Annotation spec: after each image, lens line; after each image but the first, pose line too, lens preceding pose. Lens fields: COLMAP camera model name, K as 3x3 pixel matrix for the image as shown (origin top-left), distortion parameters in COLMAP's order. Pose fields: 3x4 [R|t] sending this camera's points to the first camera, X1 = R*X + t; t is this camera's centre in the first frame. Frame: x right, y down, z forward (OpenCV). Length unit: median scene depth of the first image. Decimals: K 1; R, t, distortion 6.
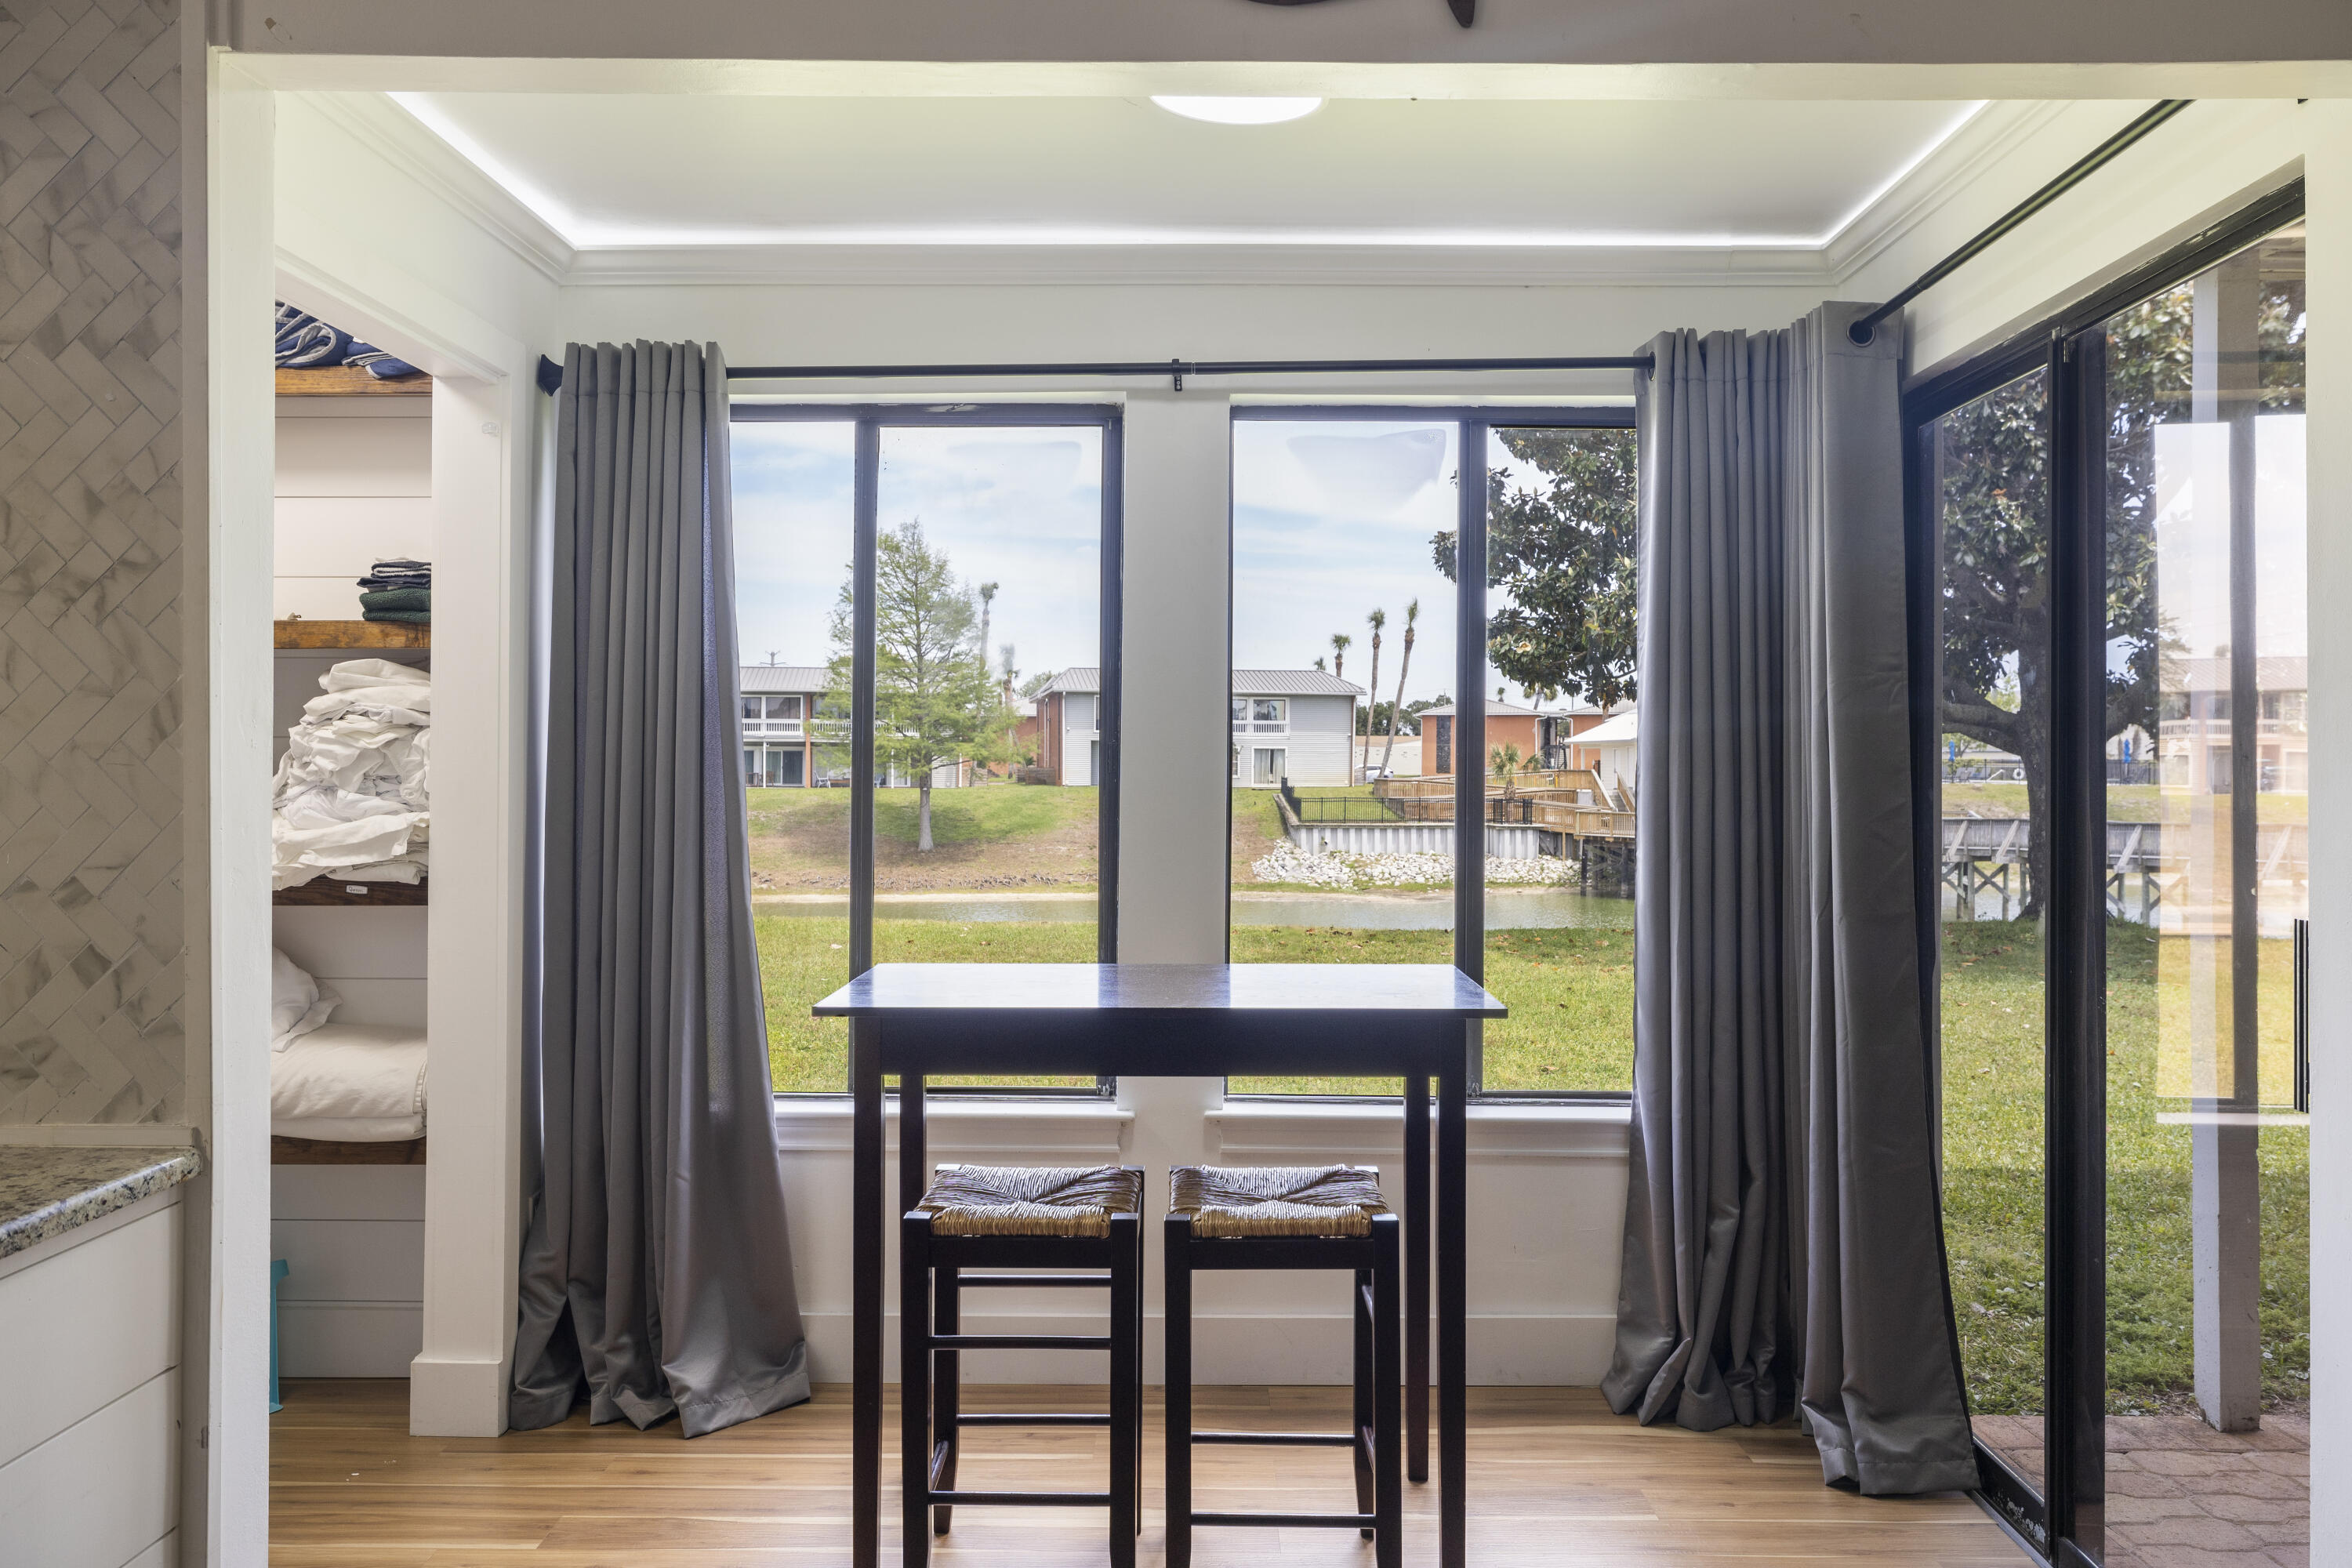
lens RADIAL K [[1762.4, 0, 1175.1], [0, 1762.4, 782.2], [0, 0, 1]] dist [0.033690, 0.003979]
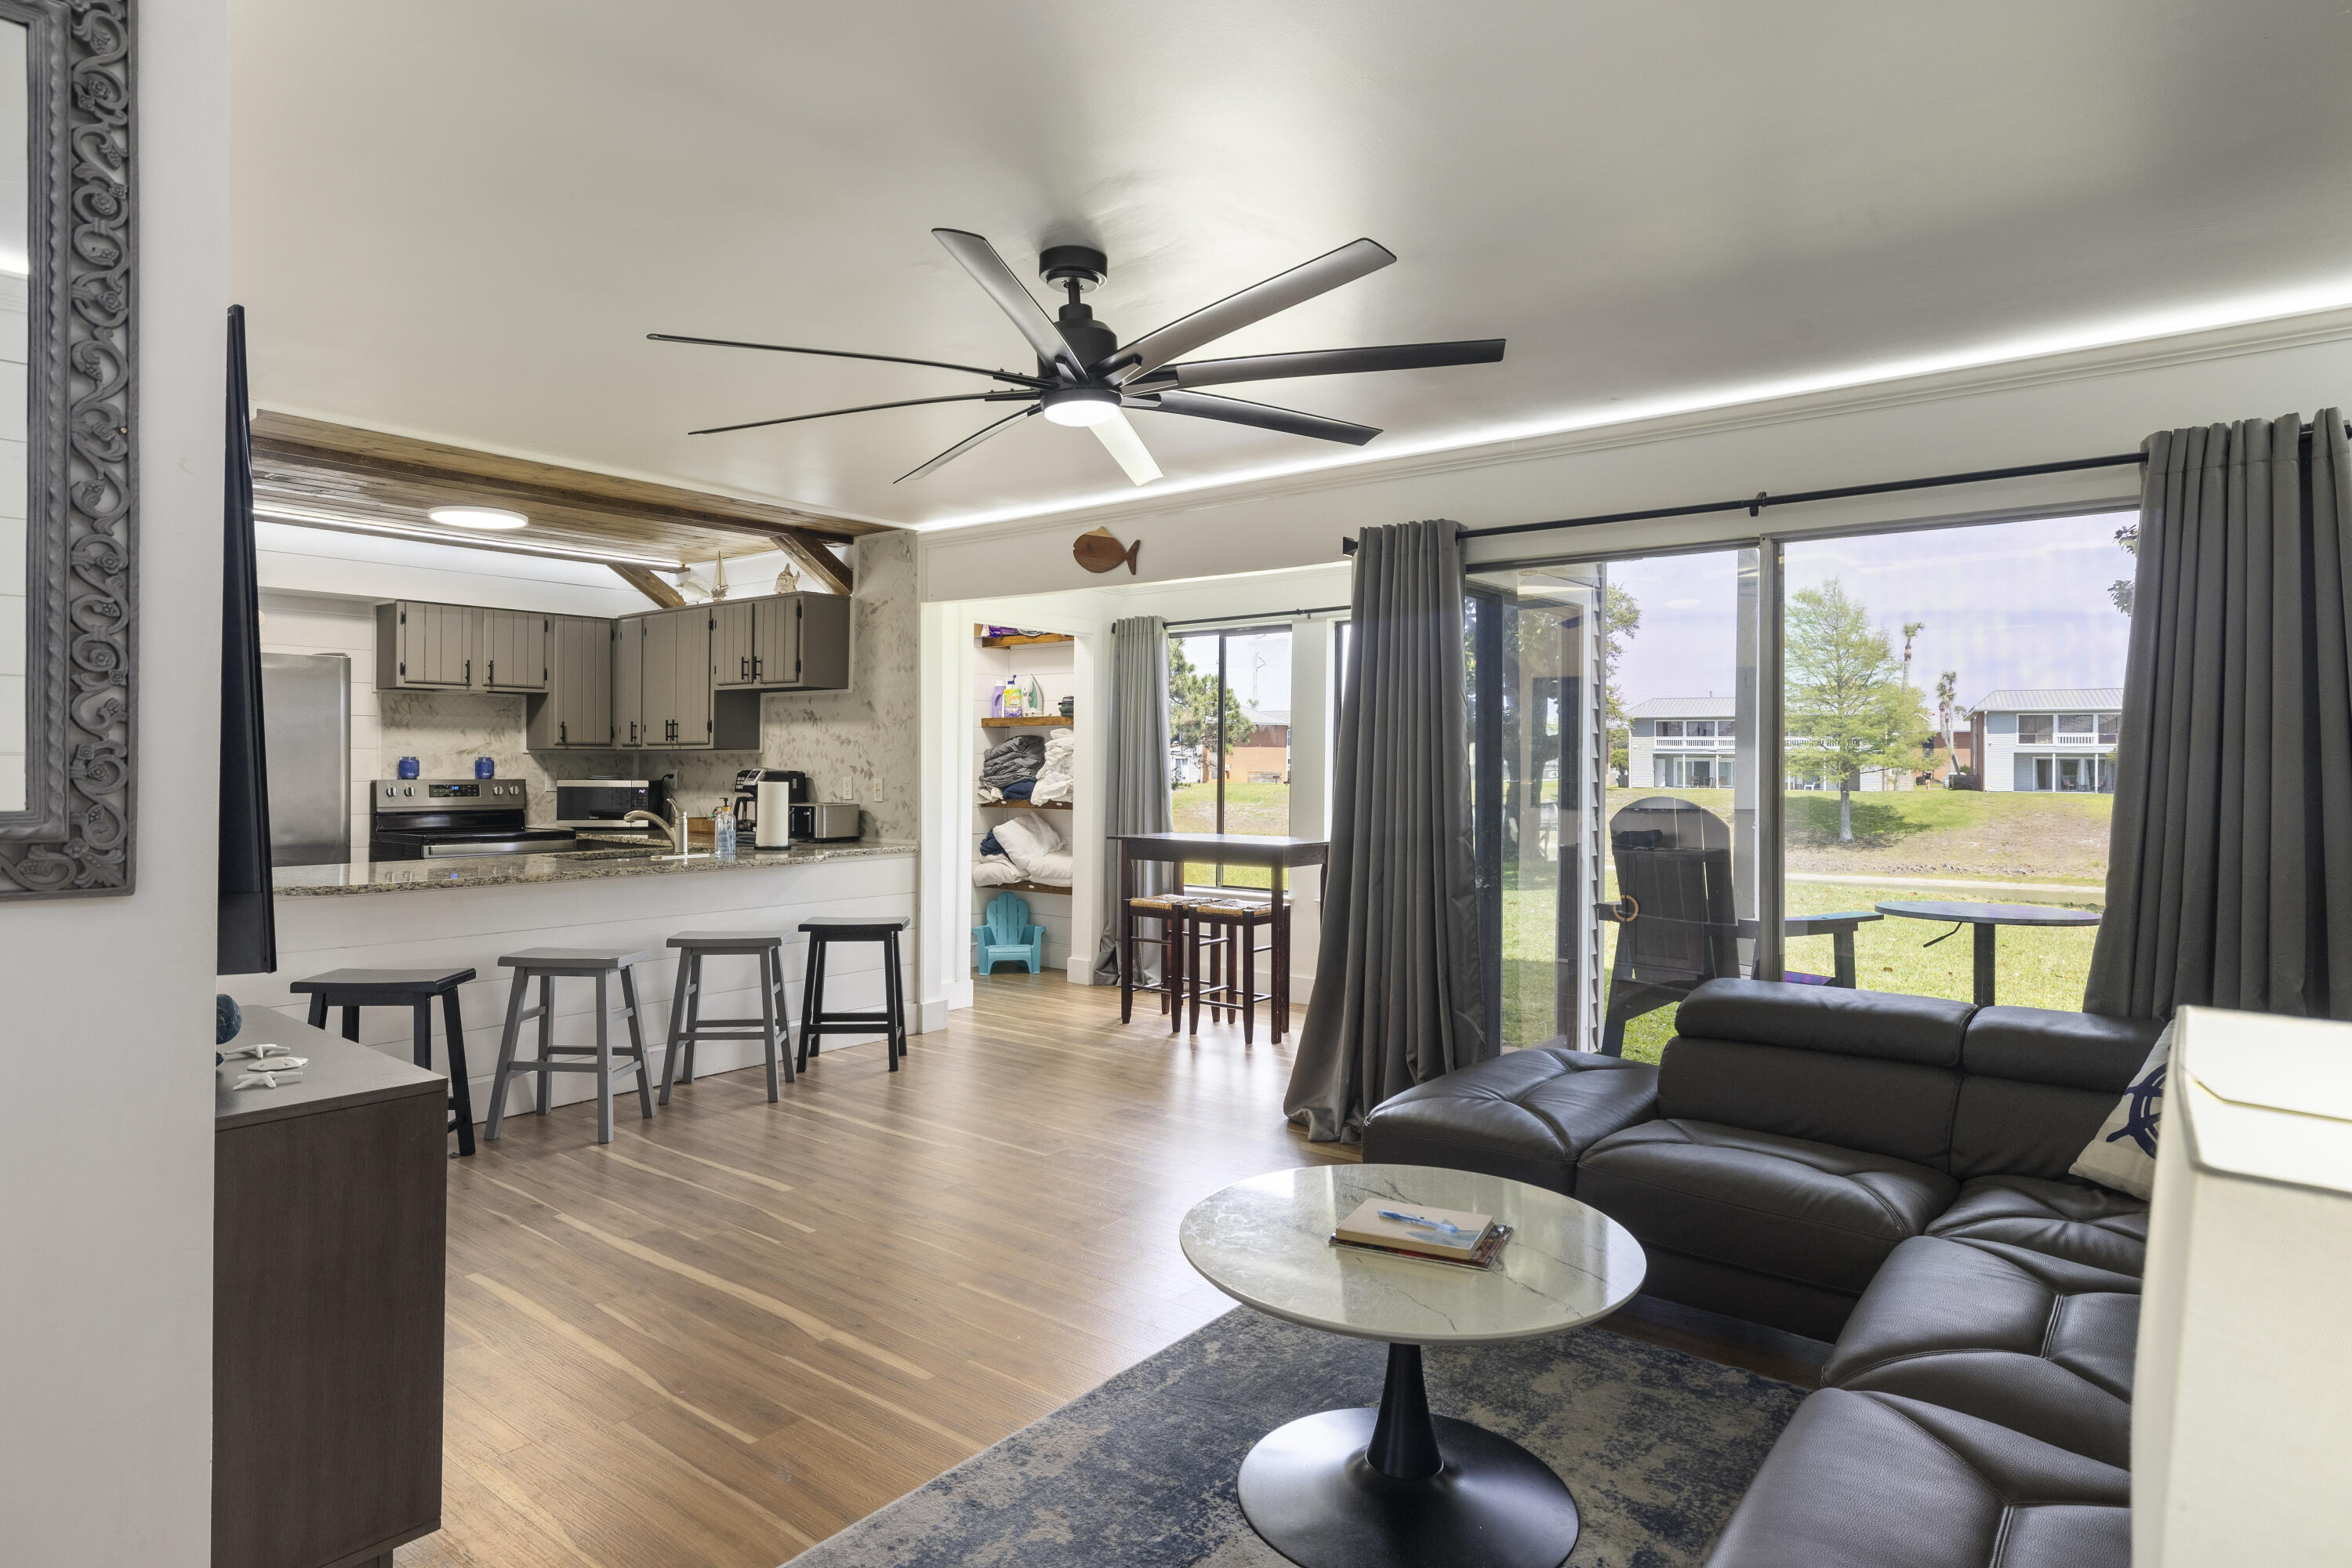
lens RADIAL K [[1284.8, 0, 1174.1], [0, 1284.8, 775.0], [0, 0, 1]] dist [-0.004331, -0.000080]
pose [[0.802623, 0.006433, -0.596452, 1.029359], [-0.010640, 0.999937, -0.003534, 0.015993], [0.596392, 0.009183, 0.802641, -0.660682]]
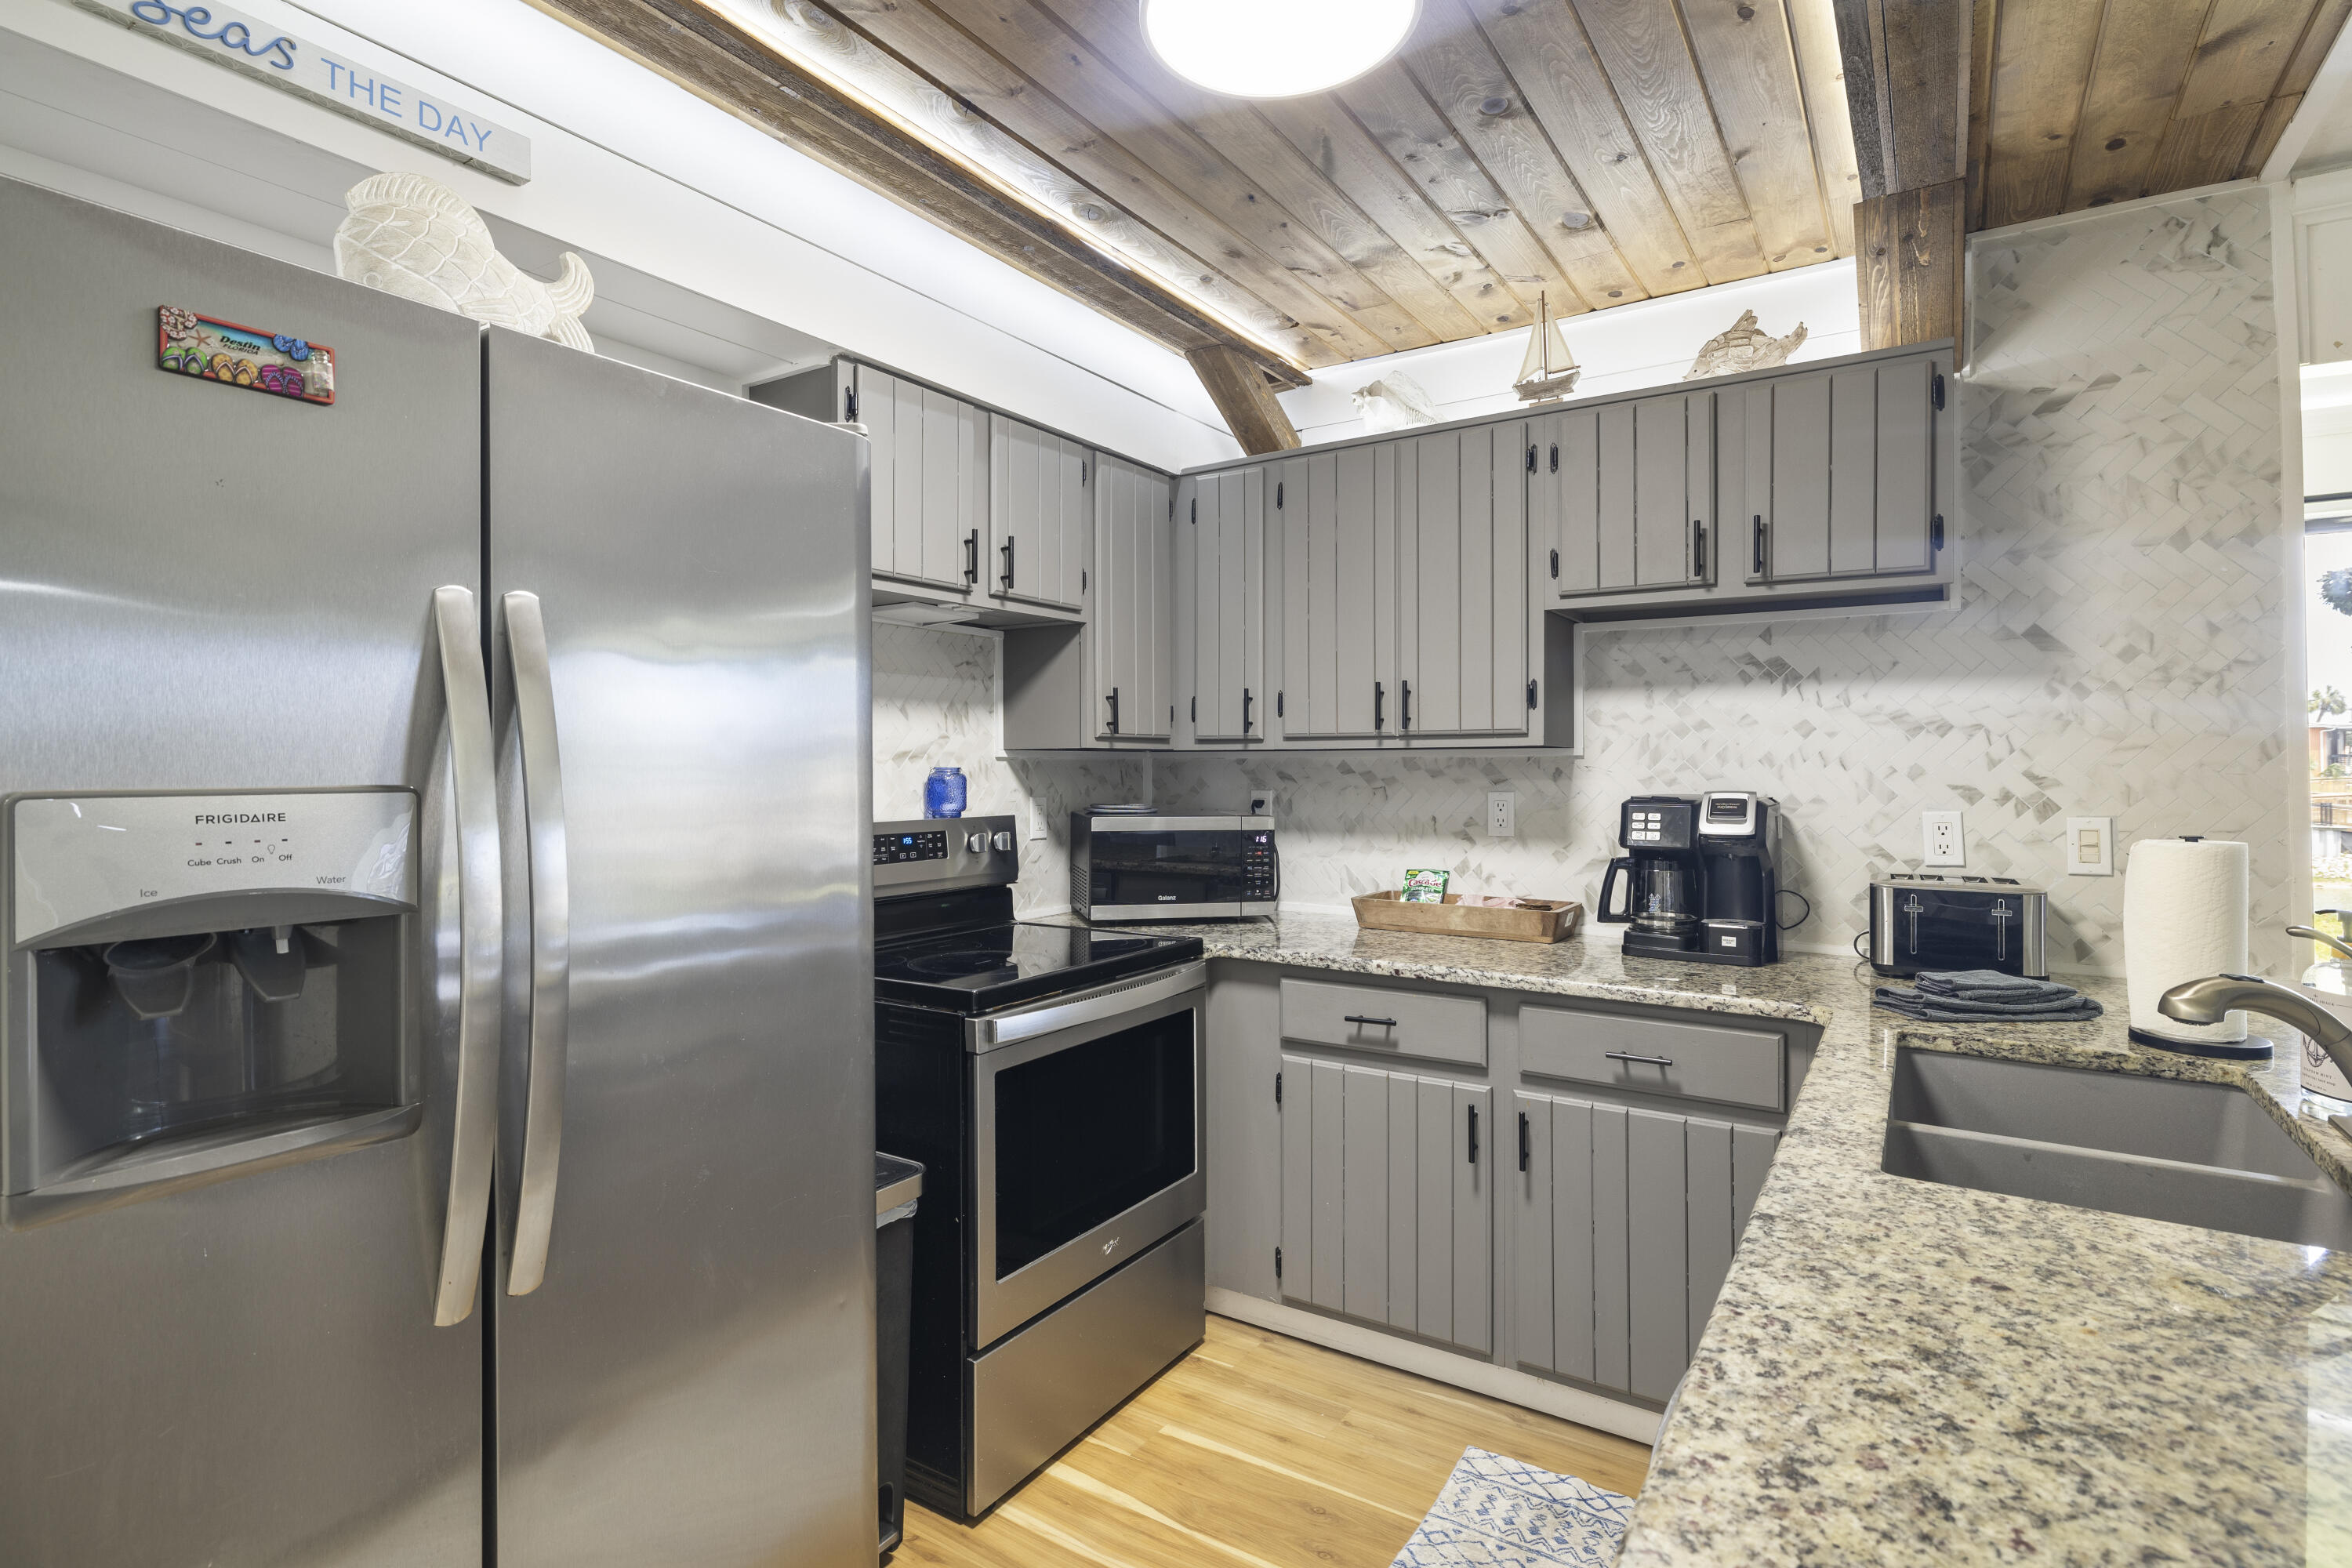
lens RADIAL K [[1177.9, 0, 1177.8], [0, 1177.9, 777.2], [0, 0, 1]] dist [0.006749, 0.000510]
pose [[0.858571, 0.001923, -0.512690, -0.481304], [-0.004789, 0.999979, -0.004268, 0.001591], [0.512672, 0.006120, 0.858563, -0.301944]]
